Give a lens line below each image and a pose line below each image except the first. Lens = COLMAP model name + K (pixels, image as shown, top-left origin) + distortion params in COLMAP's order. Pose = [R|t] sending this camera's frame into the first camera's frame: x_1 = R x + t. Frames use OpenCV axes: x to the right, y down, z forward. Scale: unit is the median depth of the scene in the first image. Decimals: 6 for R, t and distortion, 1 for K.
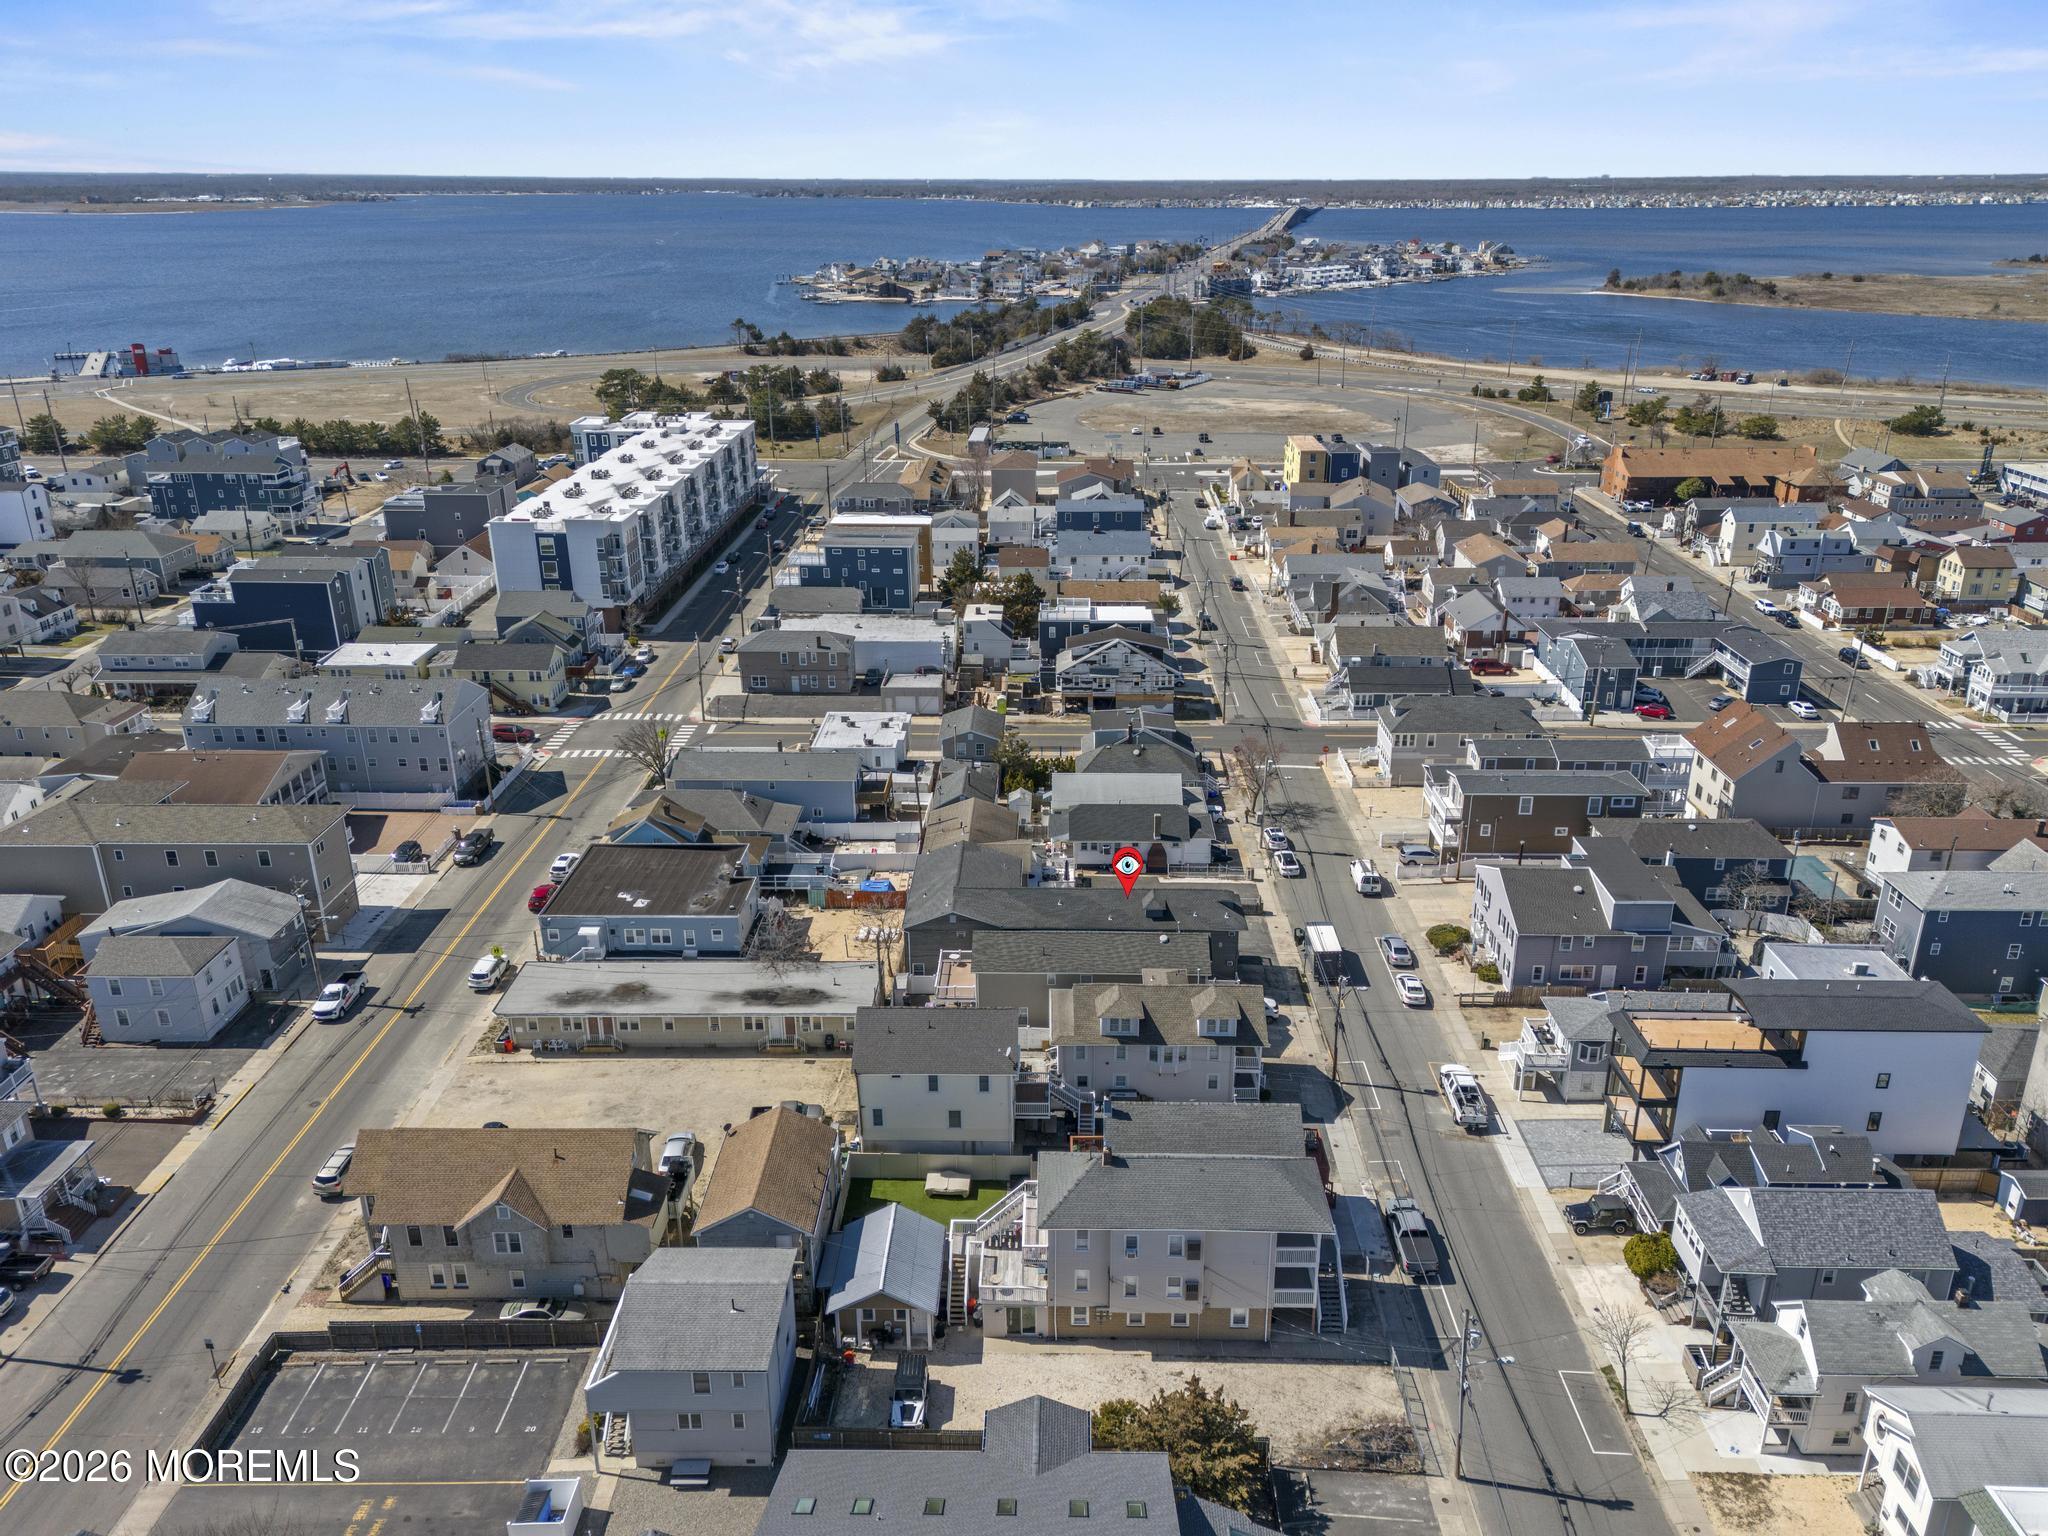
lens RADIAL K [[1498.9, 0, 1043.8], [0, 1498.9, 752.6], [0, 0, 1]] dist [0.077555, -0.073838]
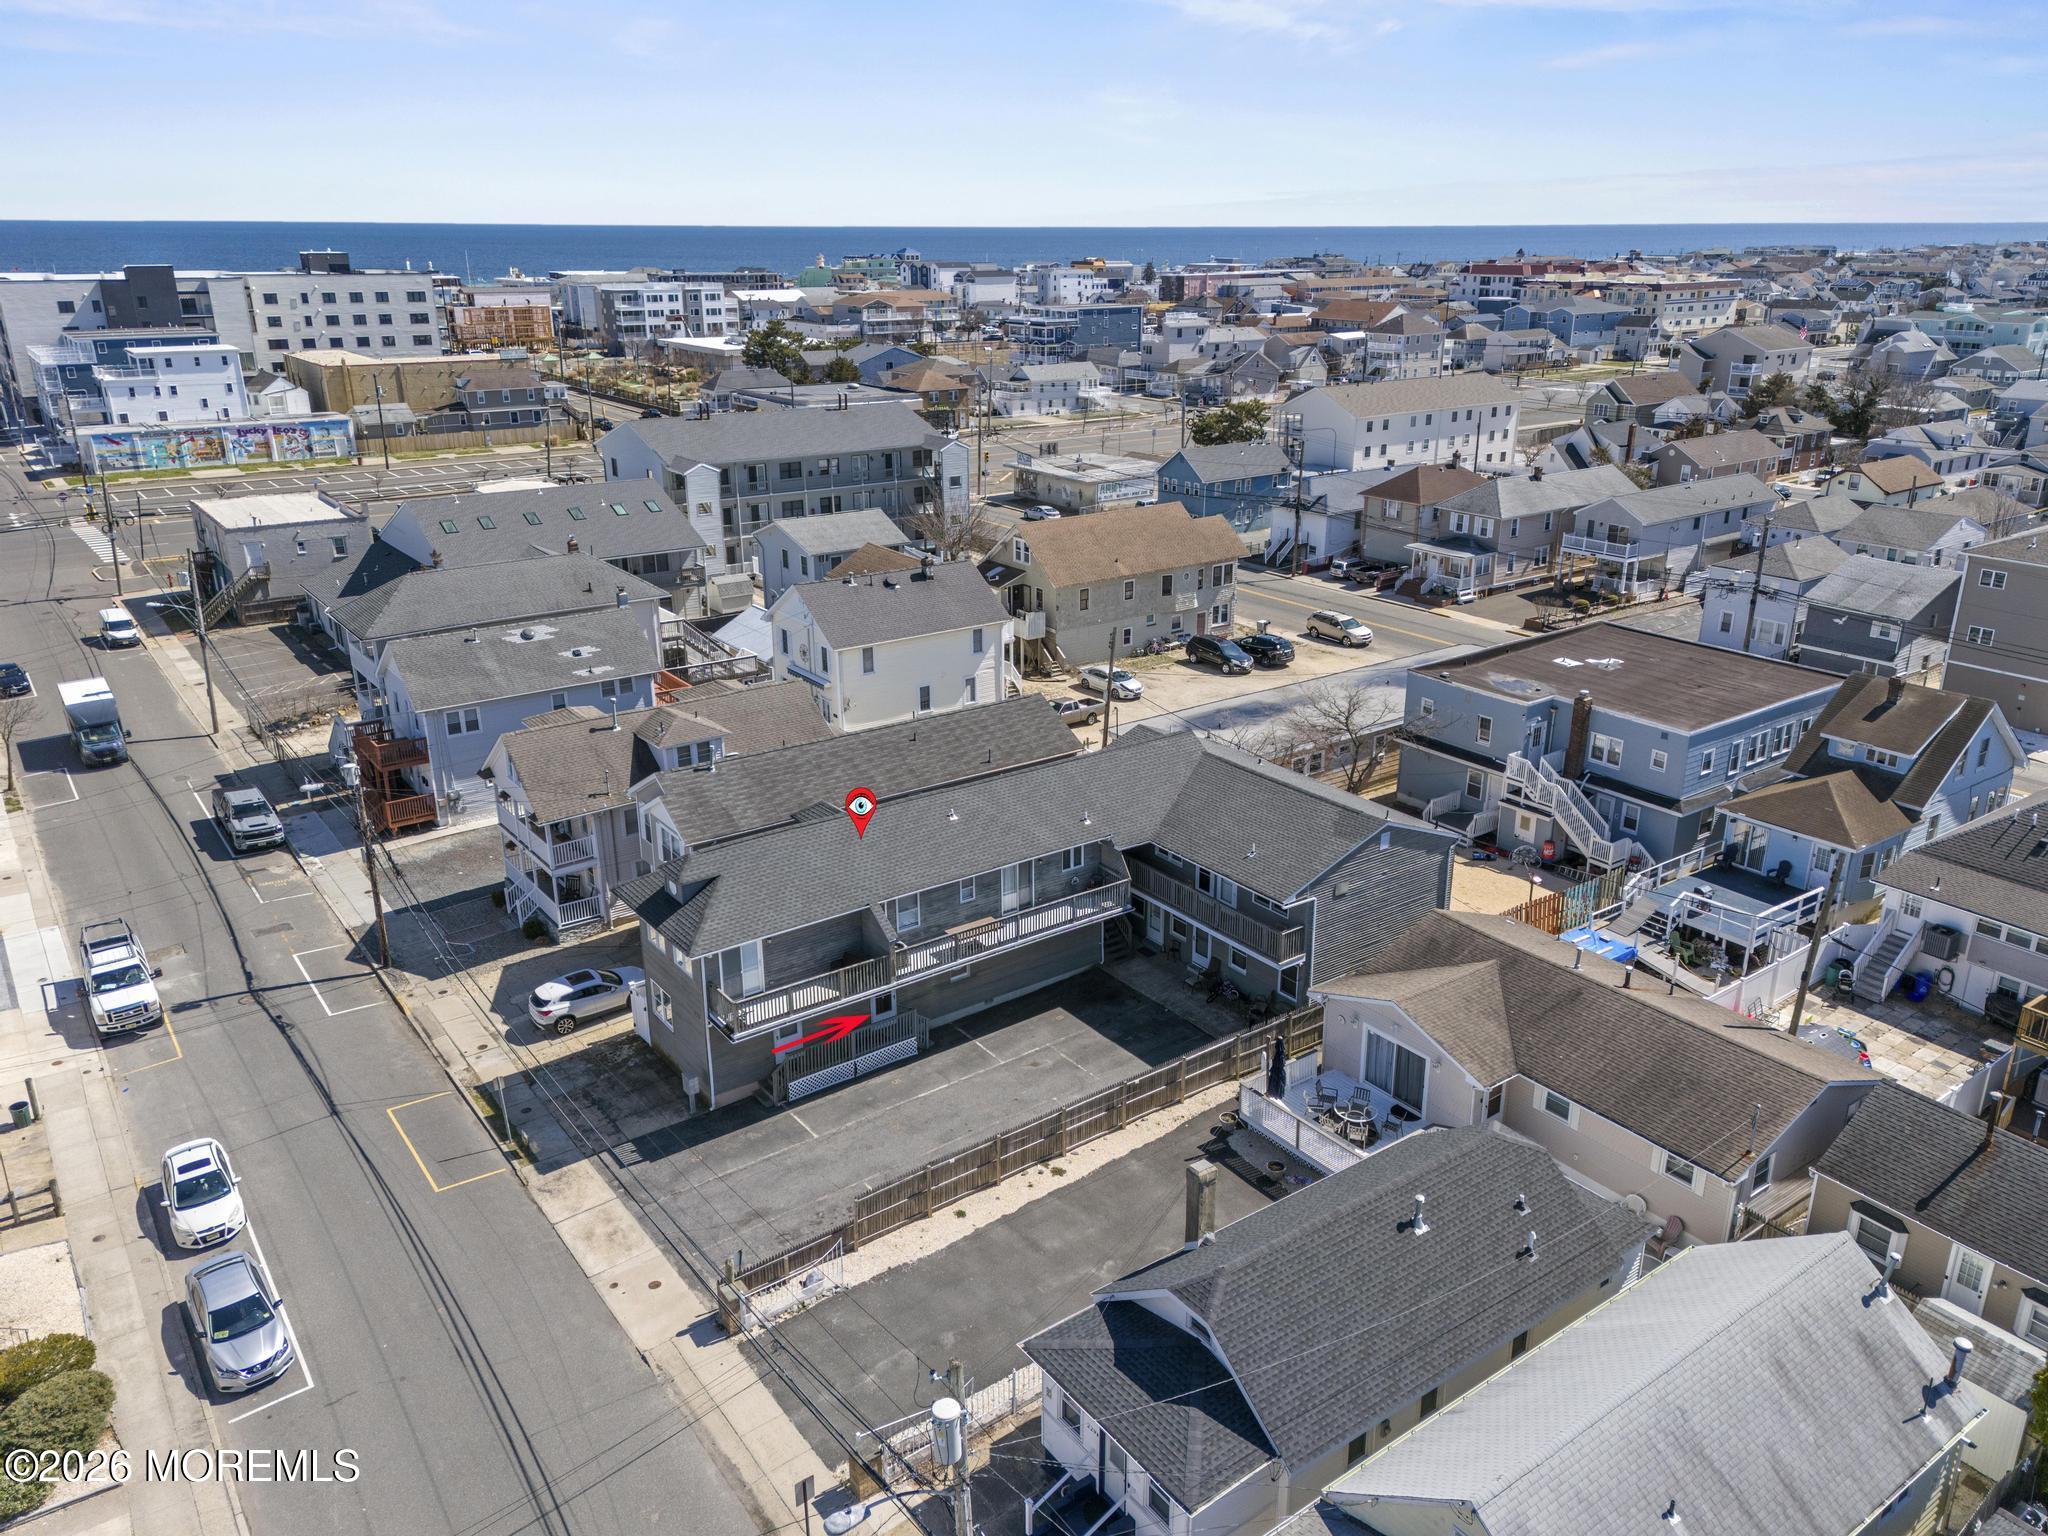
lens RADIAL K [[1498.9, 0, 1025.2], [0, 1498.9, 762.4], [0, 0, 1]] dist [0.077555, -0.073838]
pose [[-0.803882, 0.197693, -0.560974, 0.178433], [-0.212852, 0.785070, 0.581686, -0.120727], [0.555399, 0.587011, -0.589024, 0.839250]]
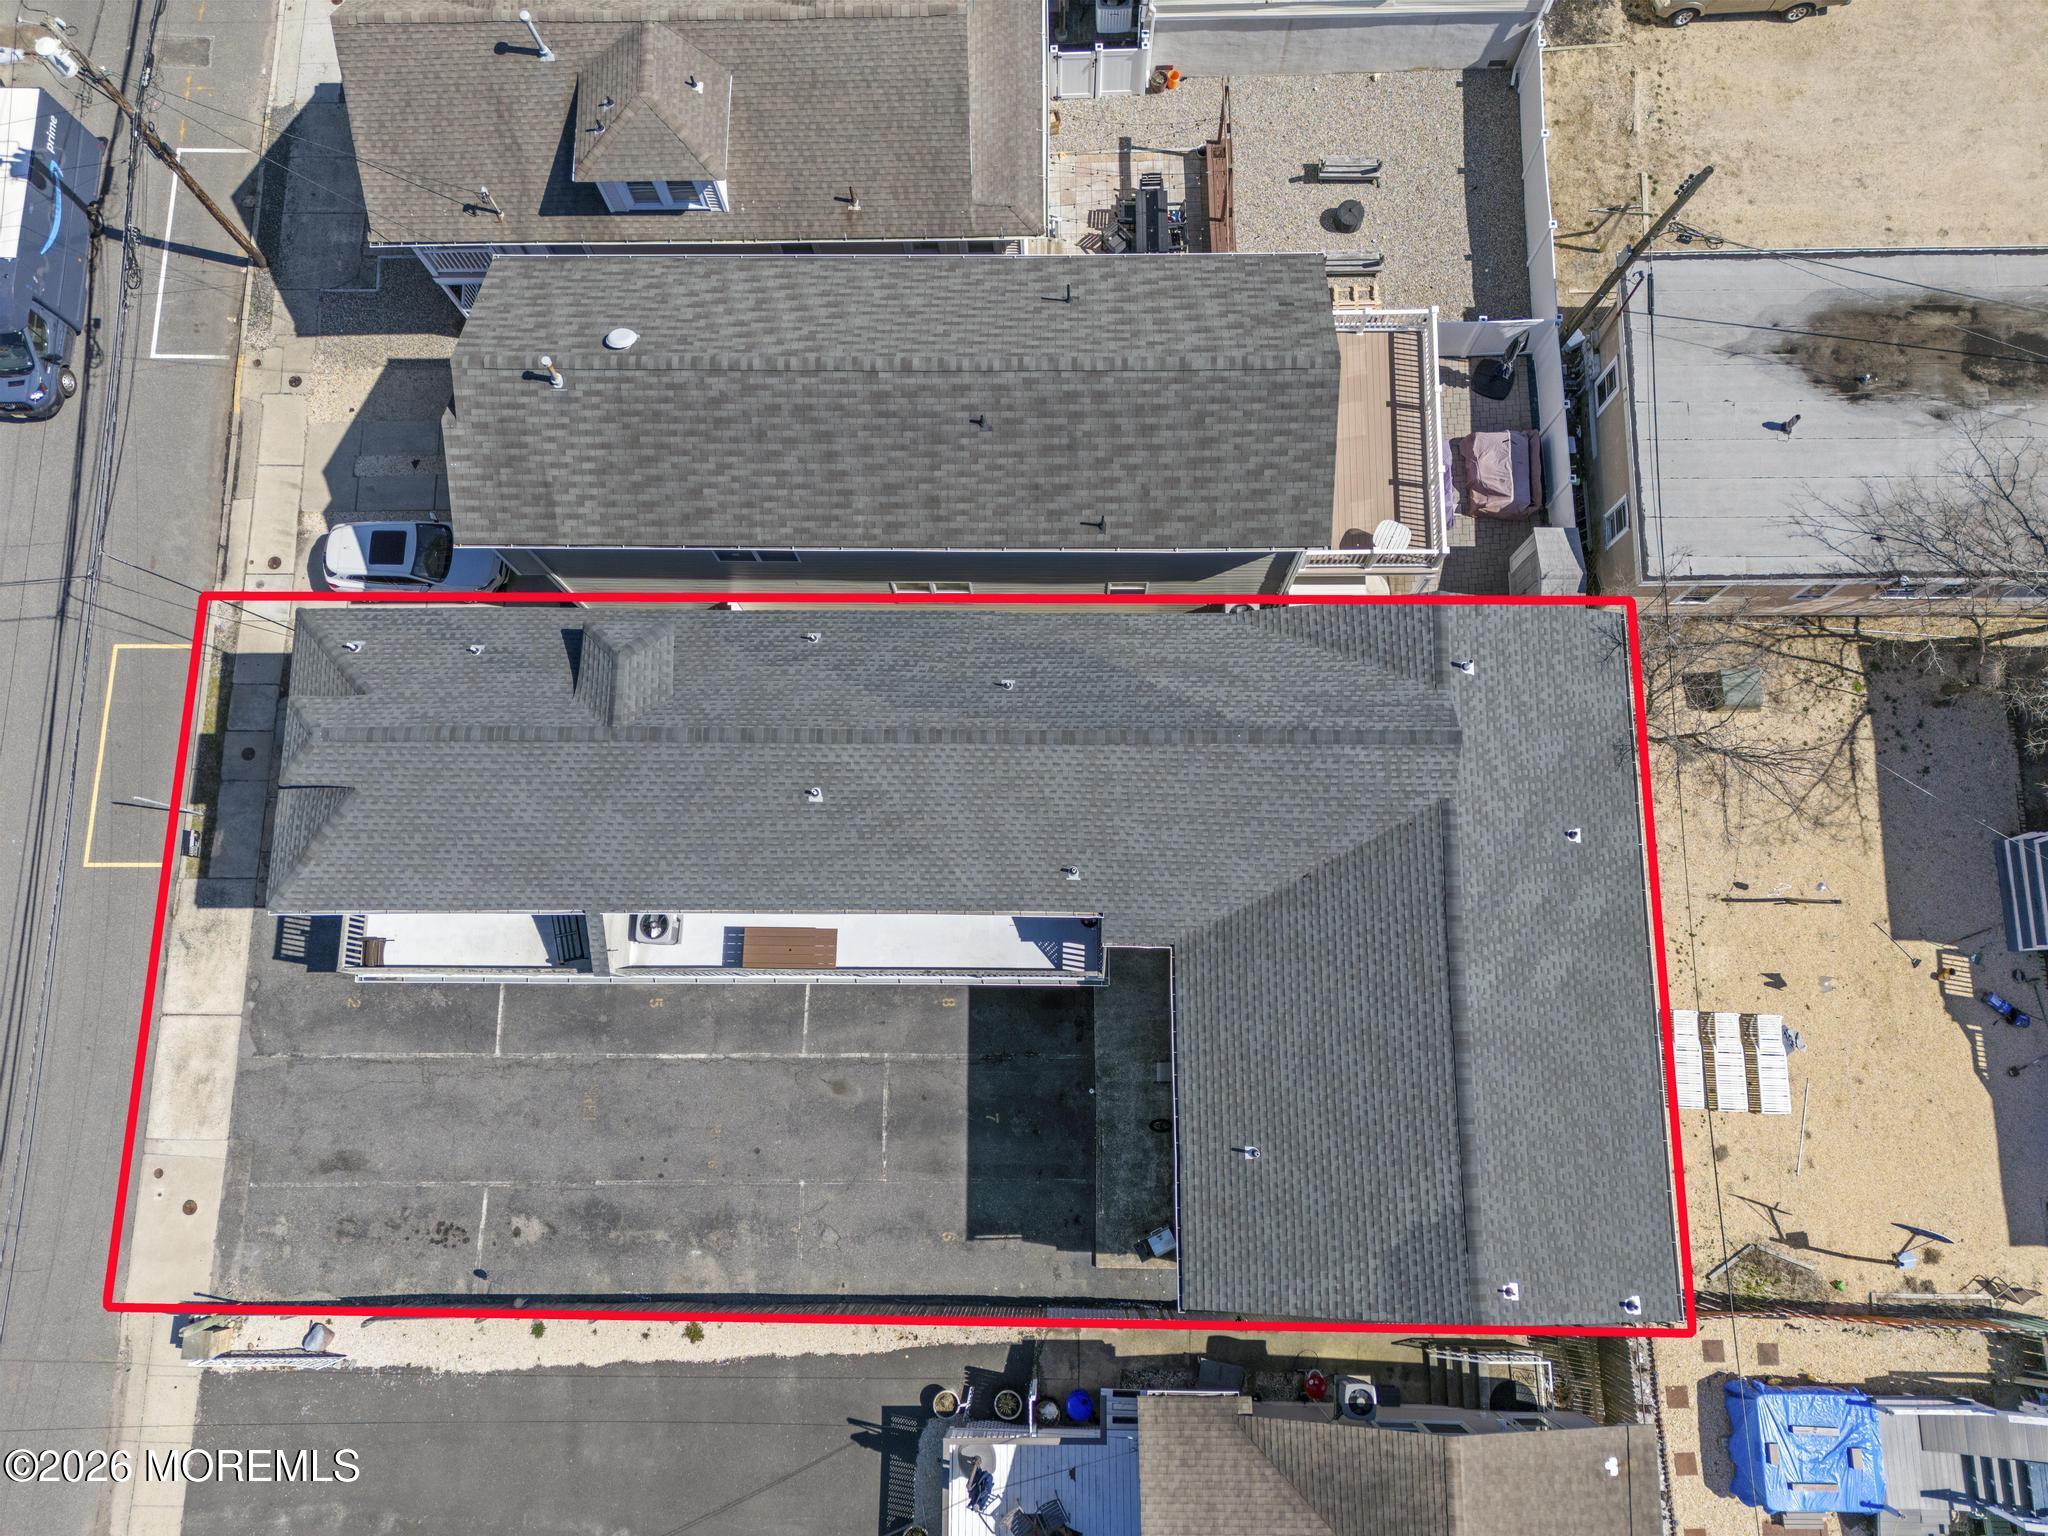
lens RADIAL K [[1498.9, 0, 1017.8], [0, 1498.9, 772.4], [0, 0, 1]] dist [0.077555, -0.073838]
pose [[-0.999700, 0.007000, 0.023478, 0.002248], [0.022064, -0.159287, 0.986986, -0.094867], [0.010649, 0.987207, 0.159085, 0.637426]]
